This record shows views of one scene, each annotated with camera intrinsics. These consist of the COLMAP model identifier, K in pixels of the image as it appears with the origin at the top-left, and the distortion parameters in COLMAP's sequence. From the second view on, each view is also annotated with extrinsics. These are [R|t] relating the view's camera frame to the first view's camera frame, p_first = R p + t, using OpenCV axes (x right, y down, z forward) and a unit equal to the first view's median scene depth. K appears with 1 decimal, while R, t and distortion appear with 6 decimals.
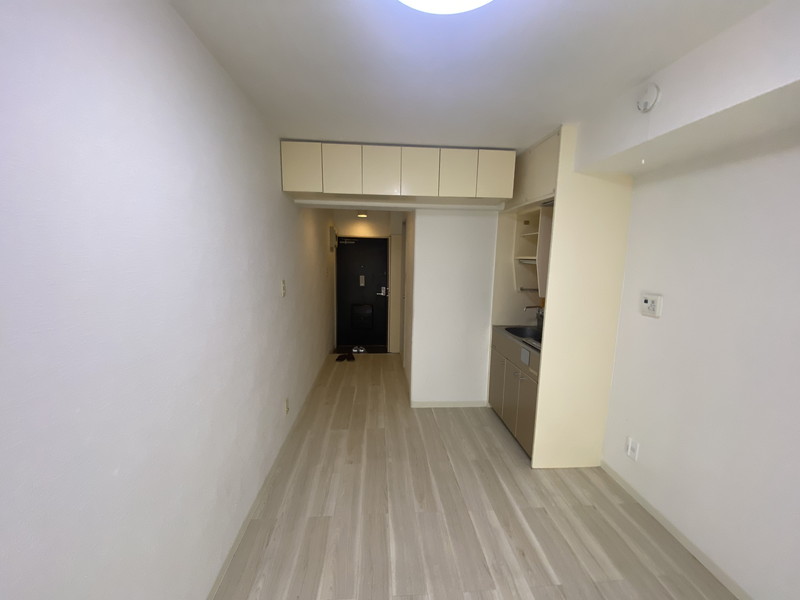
lens RADIAL K [[323.4, 0, 400.0], [0, 323.4, 300.0], [0, 0, 1]] dist [-0.024635, -0.000669]
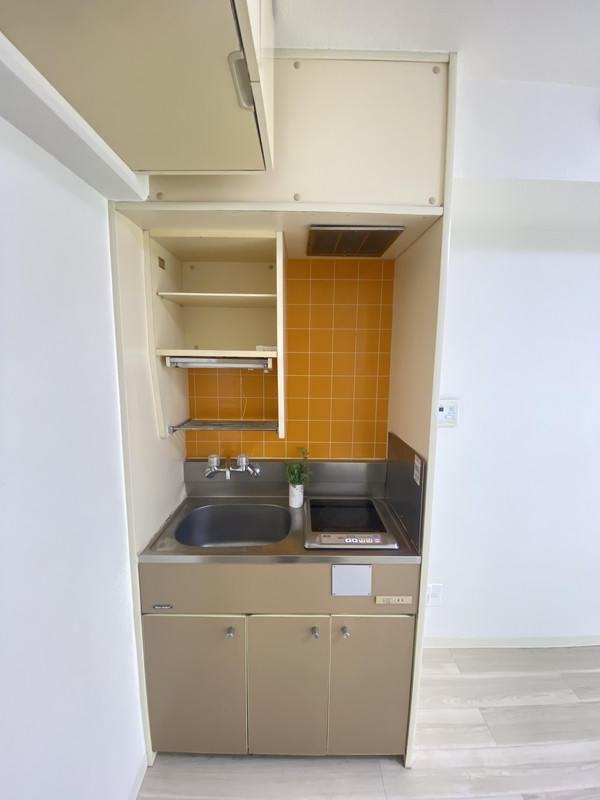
lens RADIAL K [[323.4, 0, 303.6], [0, 323.4, 398.5], [0, 0, 1]] dist [-0.024635, -0.000669]
pose [[0.065921, -0.123897, 0.990103, -0.012730], [0.127319, 0.985195, 0.114806, -0.148609], [-0.989669, 0.118491, 0.080720, 1.233276]]
